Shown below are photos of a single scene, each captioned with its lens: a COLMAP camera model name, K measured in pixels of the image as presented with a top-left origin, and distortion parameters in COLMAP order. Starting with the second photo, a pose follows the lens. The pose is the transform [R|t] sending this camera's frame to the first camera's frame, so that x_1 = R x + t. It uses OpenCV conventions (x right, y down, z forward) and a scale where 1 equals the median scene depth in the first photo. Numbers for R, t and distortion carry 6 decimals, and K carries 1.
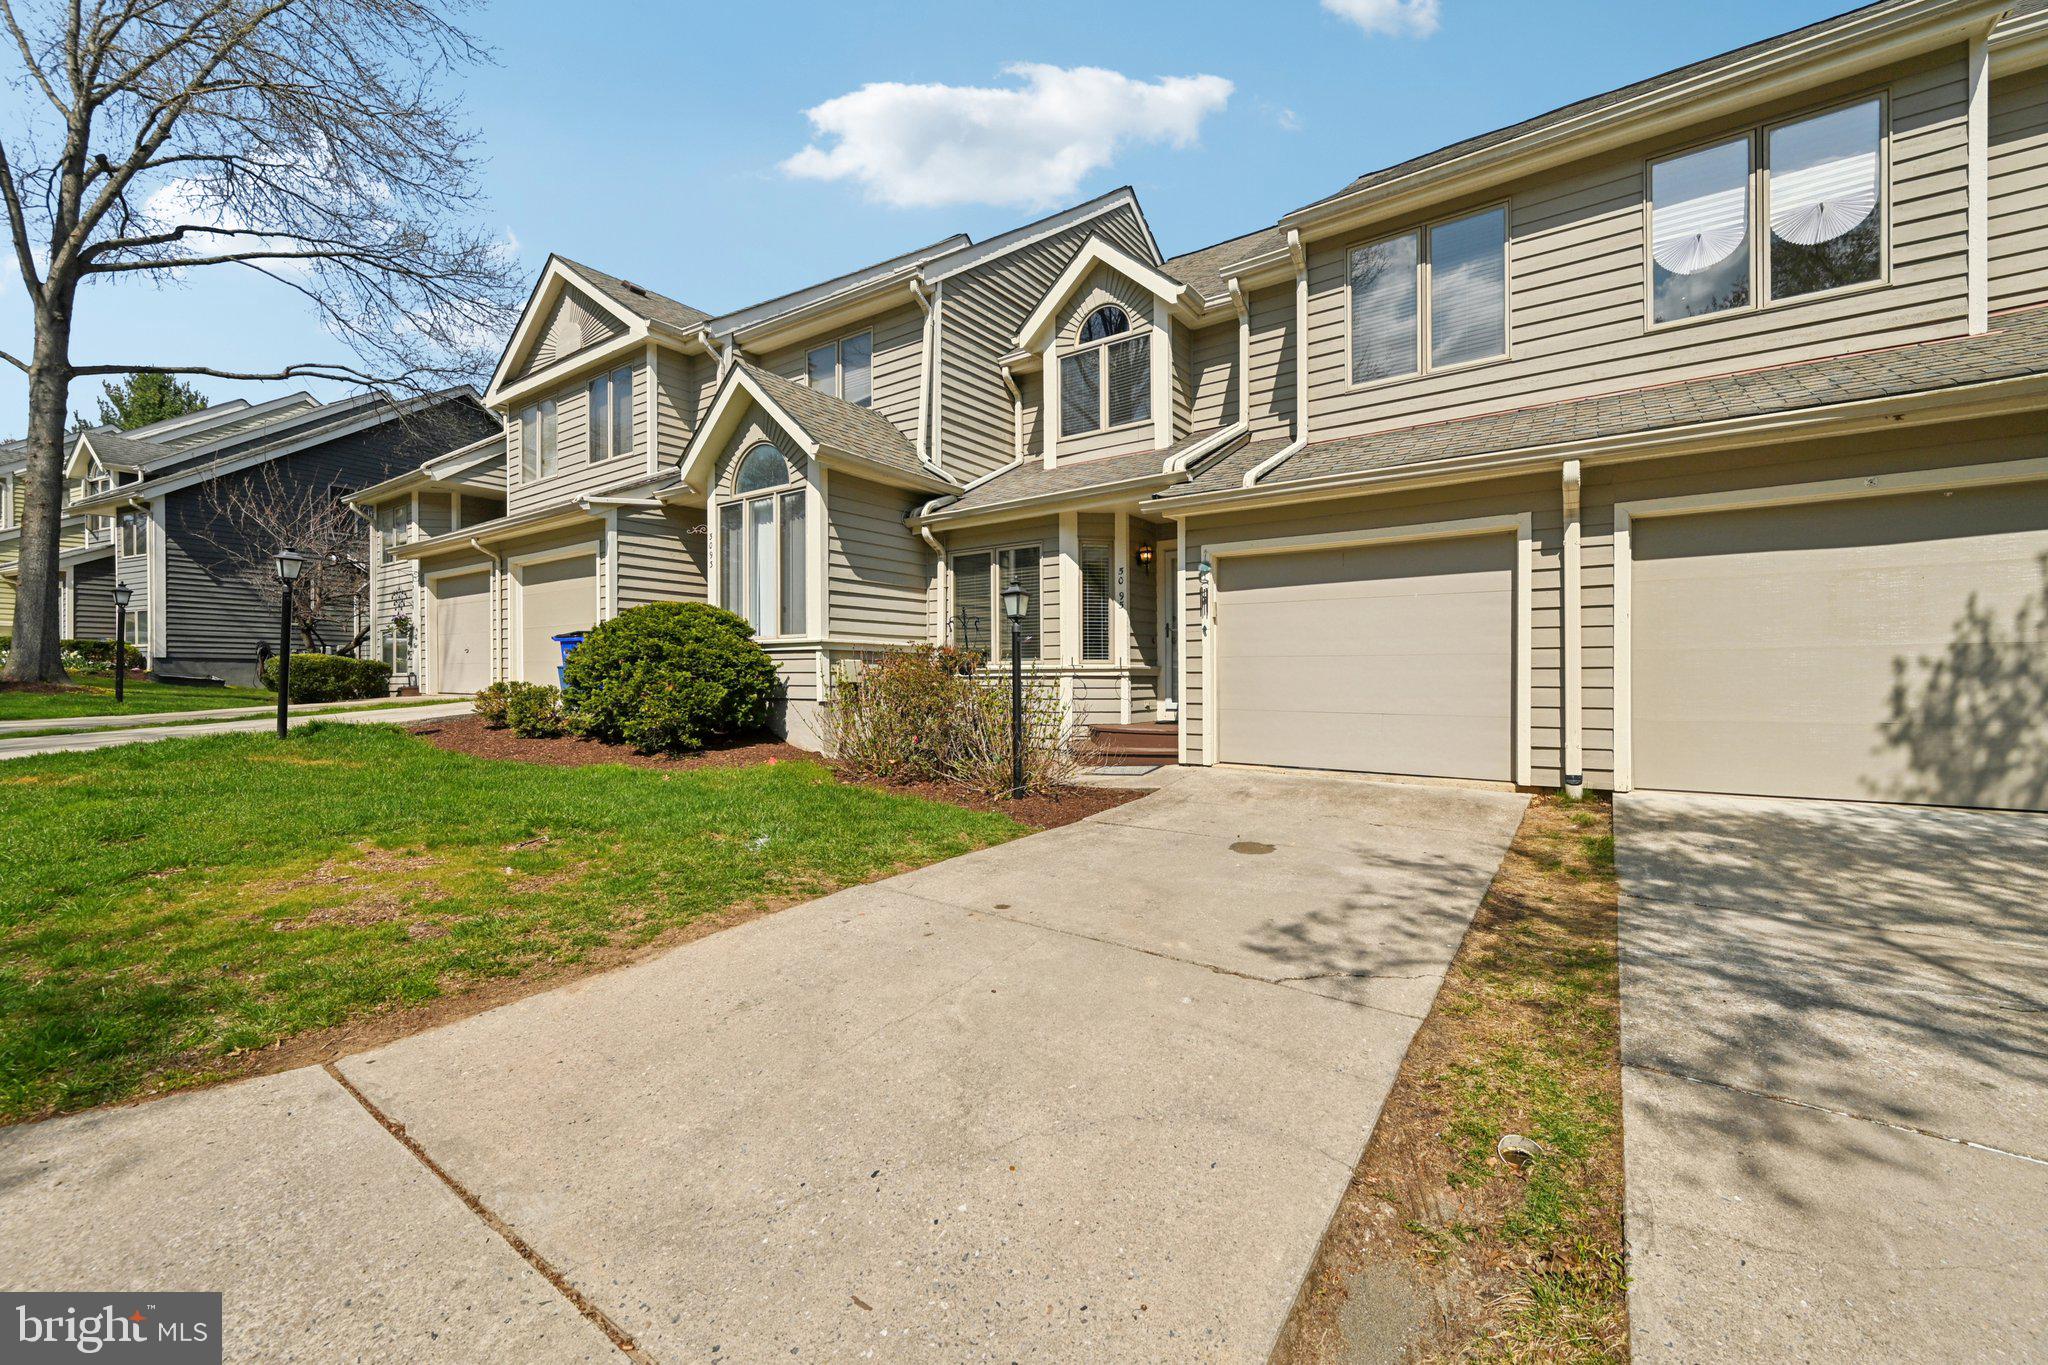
lens RADIAL K [[811.4, 0, 1029.3], [0, 811.4, 680.5], [0, 0, 1]] dist [-0.001874, 0.000965]
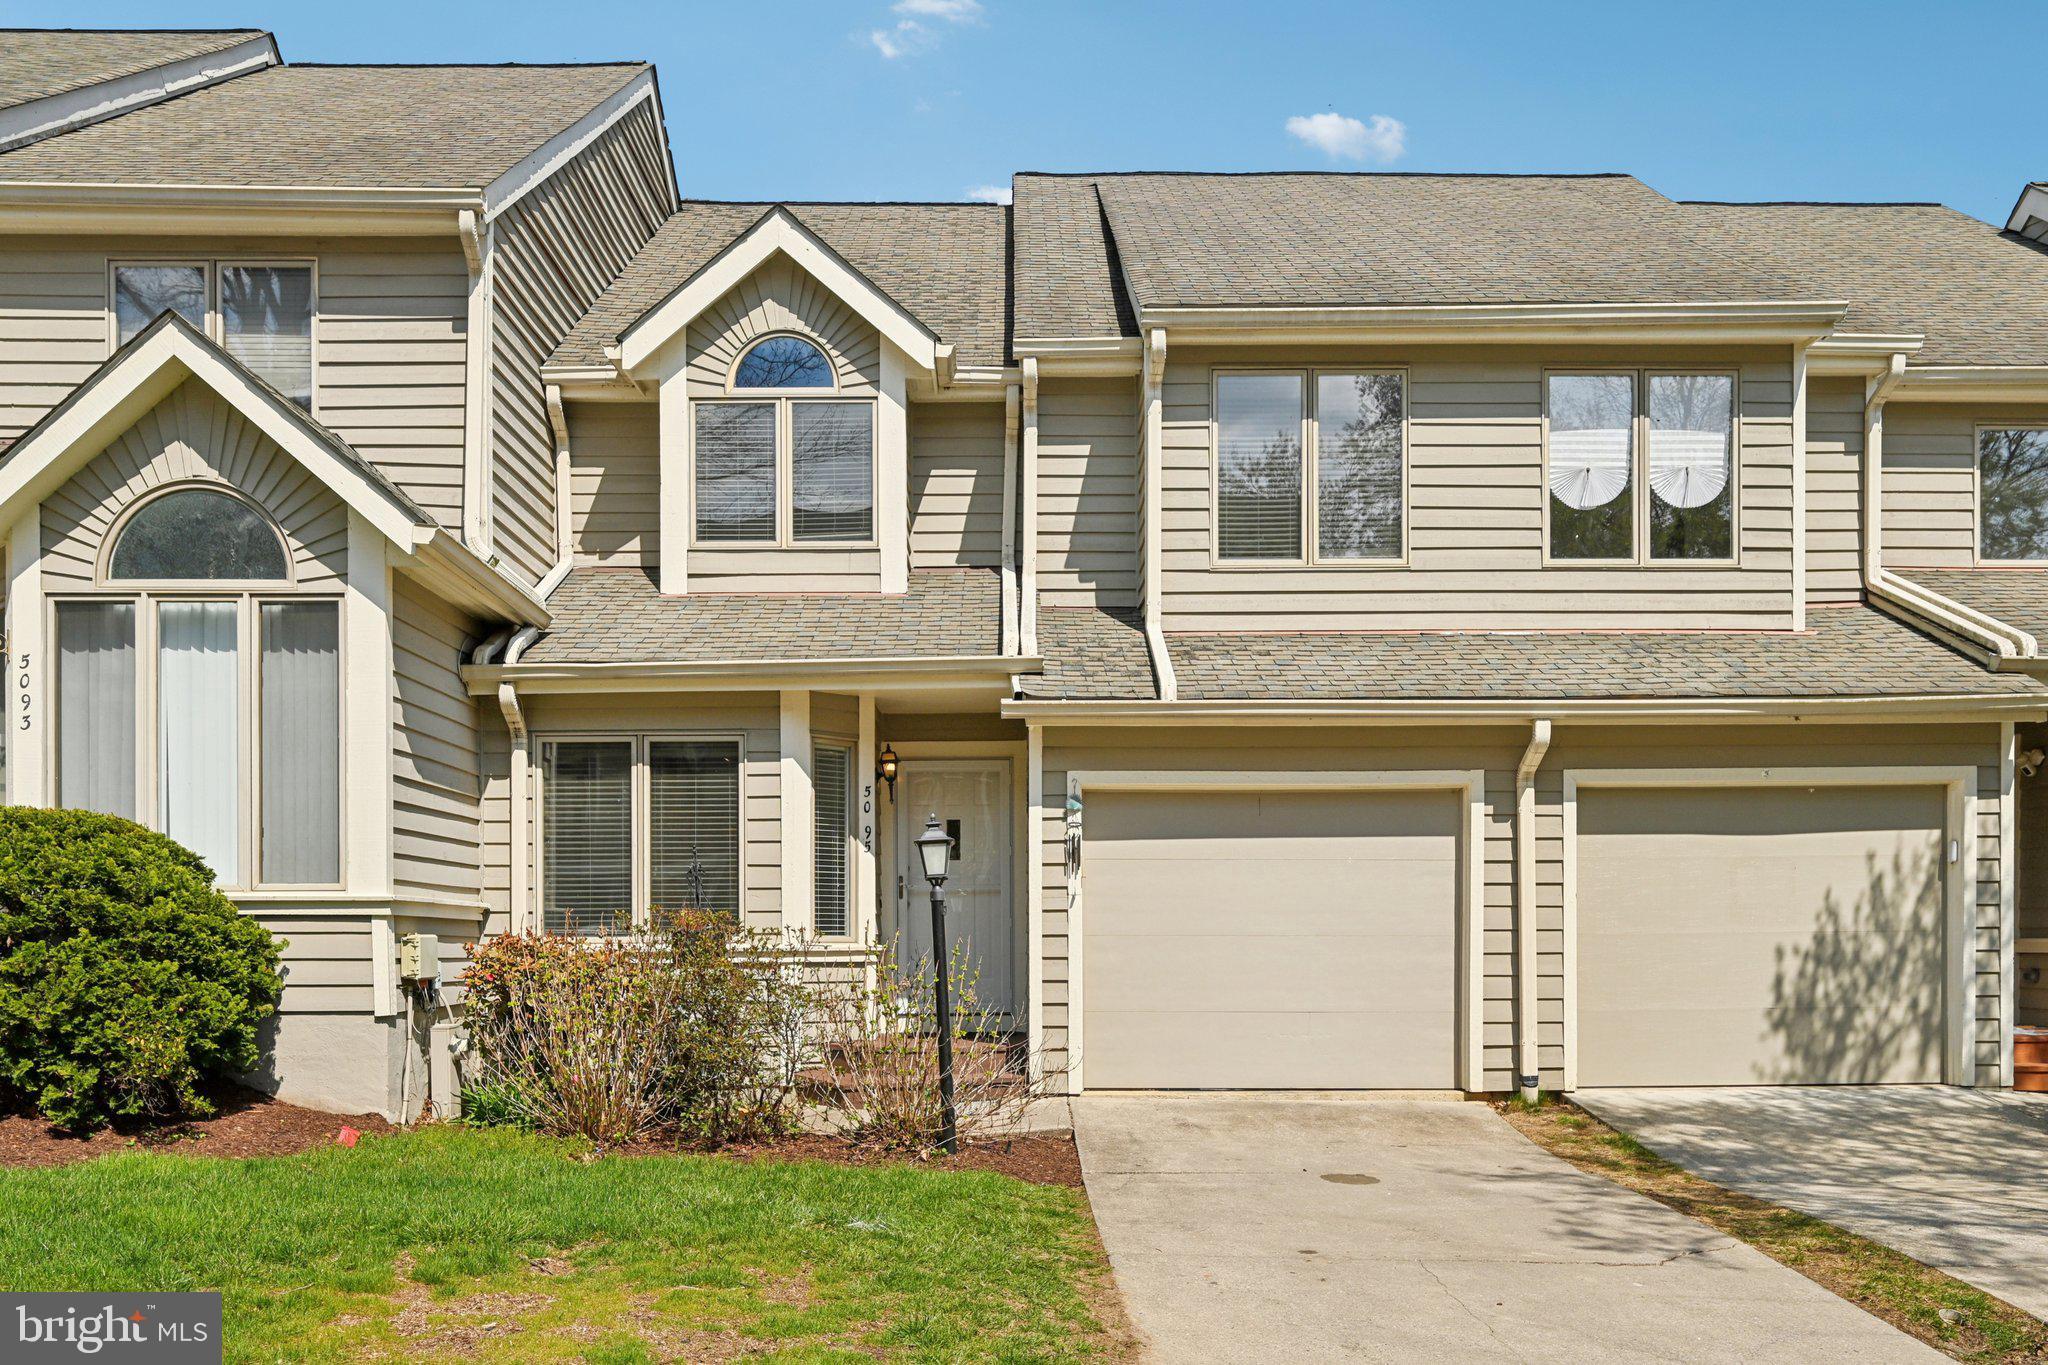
lens RADIAL K [[1643.8, 0, 1021.1], [0, 1643.8, 968.8], [0, 0, 1]] dist [-0.016257, 0.006360]
pose [[0.818158, -0.006903, 0.574952, -0.659537], [0.003290, 0.999968, 0.007323, -0.012656], [-0.574984, -0.004100, 0.818155, -0.107779]]
